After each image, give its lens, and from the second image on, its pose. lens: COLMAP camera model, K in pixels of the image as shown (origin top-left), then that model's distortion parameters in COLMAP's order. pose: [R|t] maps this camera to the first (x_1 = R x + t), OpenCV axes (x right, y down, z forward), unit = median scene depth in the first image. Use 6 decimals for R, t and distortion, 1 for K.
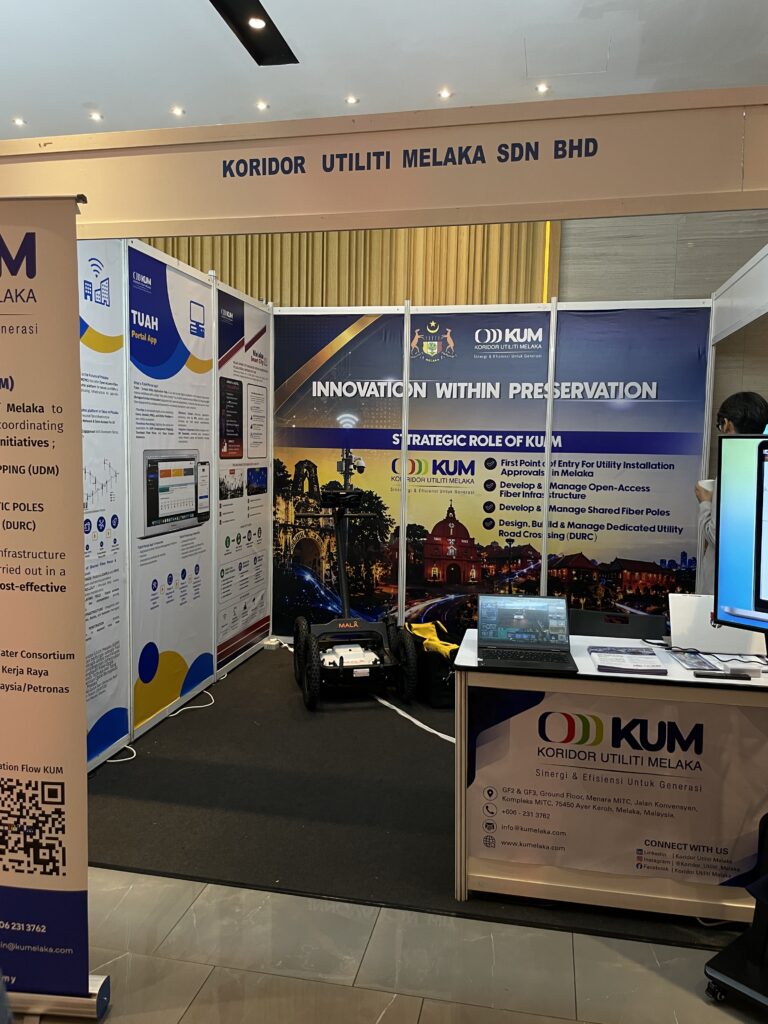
lens RADIAL K [[789.6, 0, 385.3], [0, 789.6, 509.7], [0, 0, 1]] dist [0.068422, -0.097580]
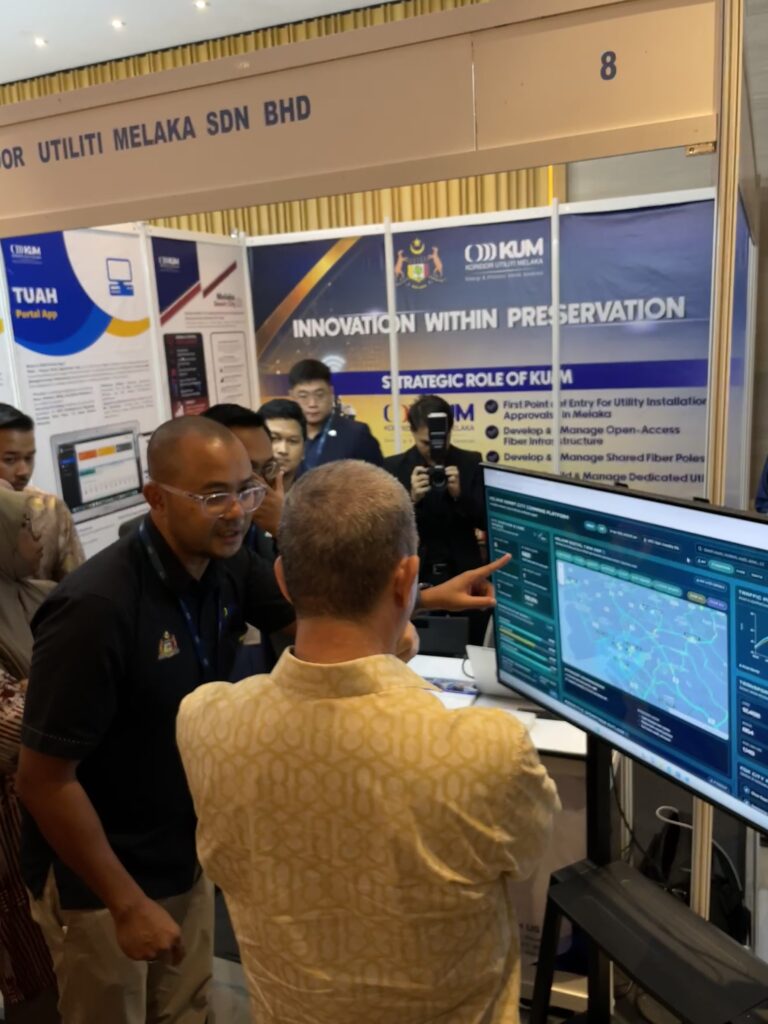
lens RADIAL K [[876.7, 0, 388.2], [0, 876.7, 512.7], [0, 0, 1]] dist [0.066081, -0.105852]
pose [[0.975745, -0.026560, -0.217294, 0.250150], [0.054588, 0.990777, 0.124023, -0.075065], [0.211995, -0.132876, 0.968195, 0.050796]]
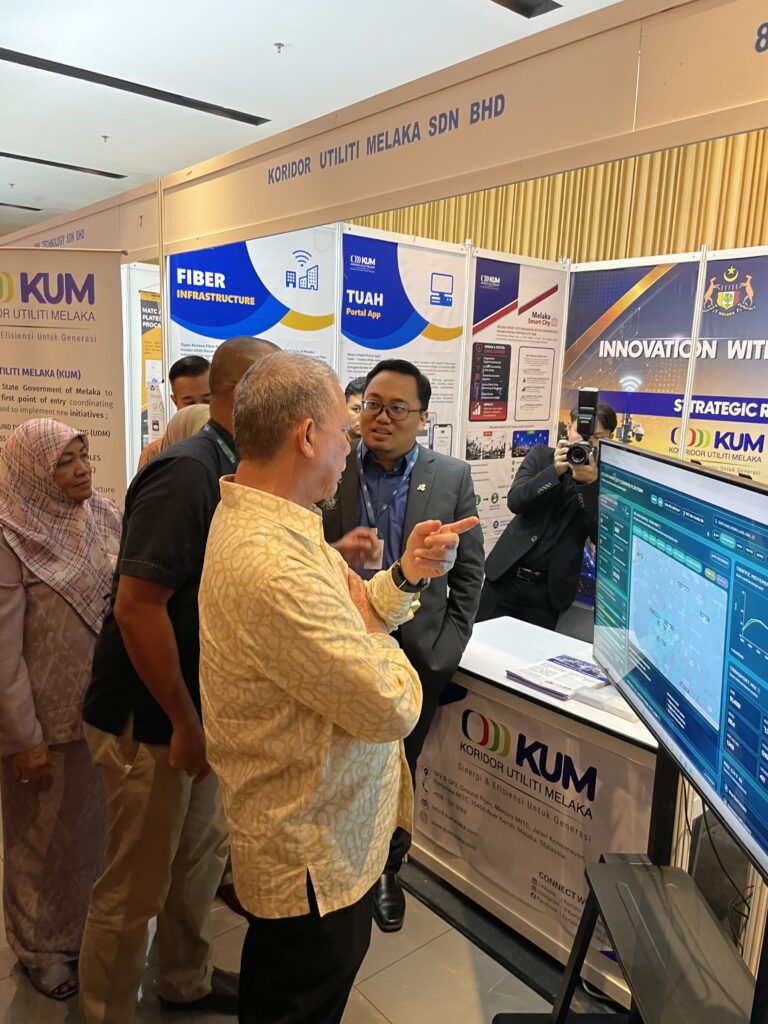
lens RADIAL K [[789.6, 0, 385.3], [0, 789.6, 521.8], [0, 0, 1]] dist [0.068422, -0.097580]
pose [[0.778393, 0.125388, -0.615127, 0.366587], [-0.072247, 0.991232, 0.110632, -0.039149], [0.623606, -0.041674, 0.780627, 0.098189]]
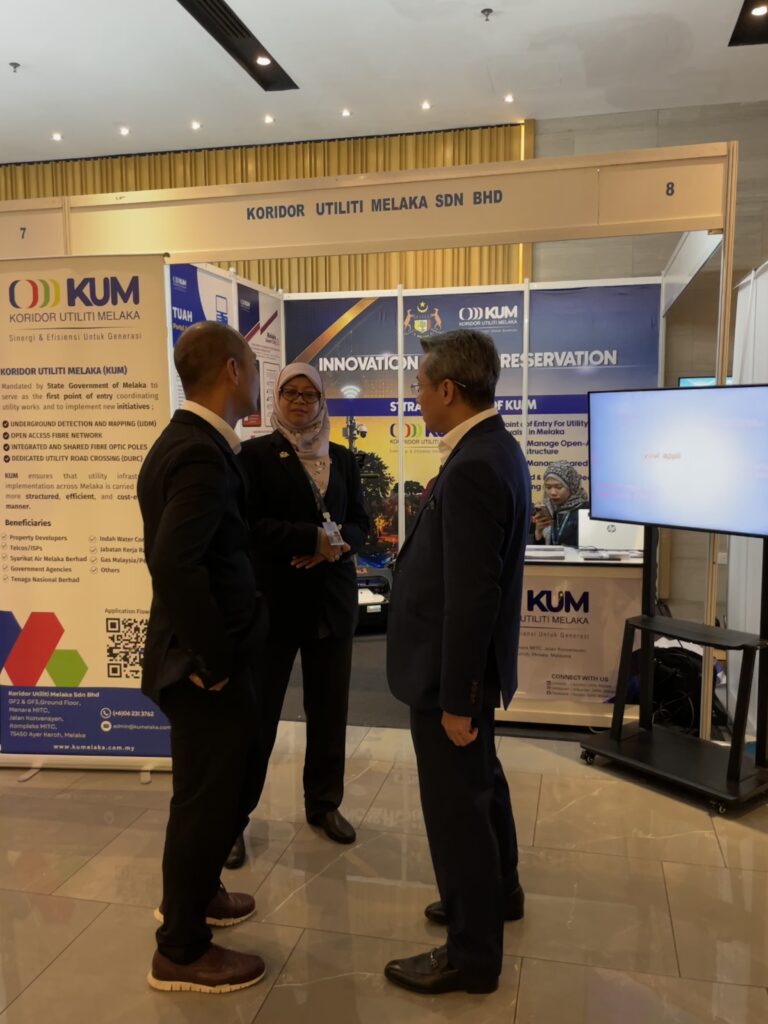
lens RADIAL K [[876.7, 0, 384.6], [0, 876.7, 518.7], [0, 0, 1]] dist [0.066081, -0.105852]
pose [[0.999240, -0.023717, -0.030933, 0.041078], [0.024569, 0.999321, 0.027457, 0.042354], [0.030261, -0.028196, 0.999144, -0.308600]]
